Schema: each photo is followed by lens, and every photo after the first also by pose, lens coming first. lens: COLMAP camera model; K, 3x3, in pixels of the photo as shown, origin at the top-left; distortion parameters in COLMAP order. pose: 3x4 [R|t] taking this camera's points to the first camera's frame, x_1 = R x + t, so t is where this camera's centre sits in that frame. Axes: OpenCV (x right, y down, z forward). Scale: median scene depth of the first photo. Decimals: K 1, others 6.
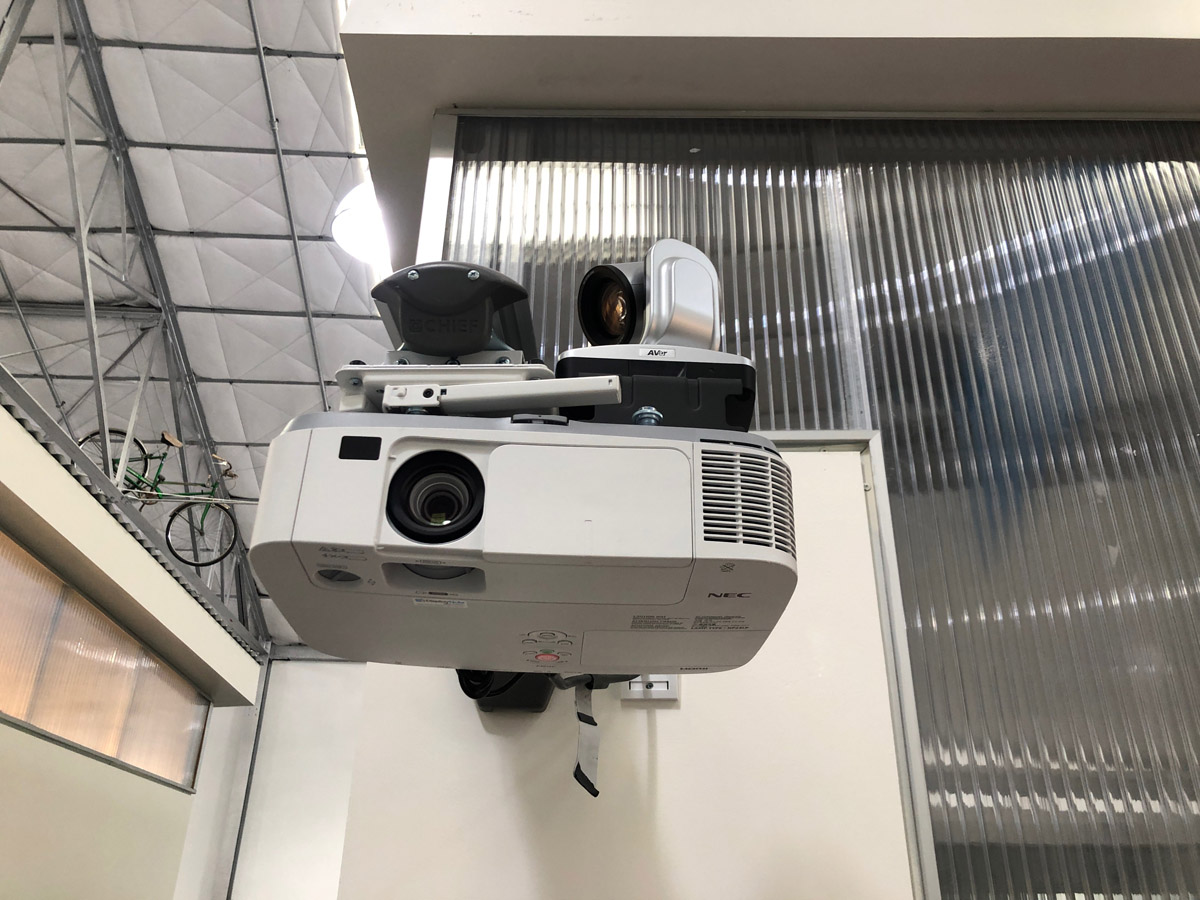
lens RADIAL K [[996.7, 0, 600.0], [0, 996.7, 450.0], [0, 0, 1]] dist [0.005338, 0.004223]
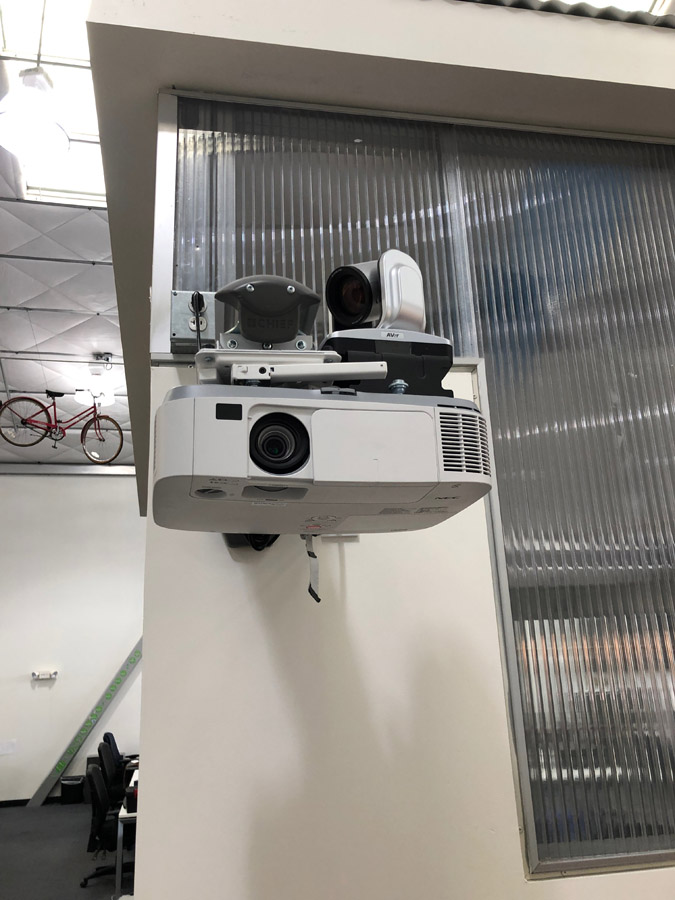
lens RADIAL K [[747.5, 0, 335.2], [0, 747.5, 446.4], [0, 0, 1]] dist [0.005338, 0.004223]
pose [[0.981281, -0.005224, 0.192508, -0.283391], [-0.030600, 0.982702, 0.182650, -0.154384], [-0.190132, -0.185122, 0.964147, -0.137910]]
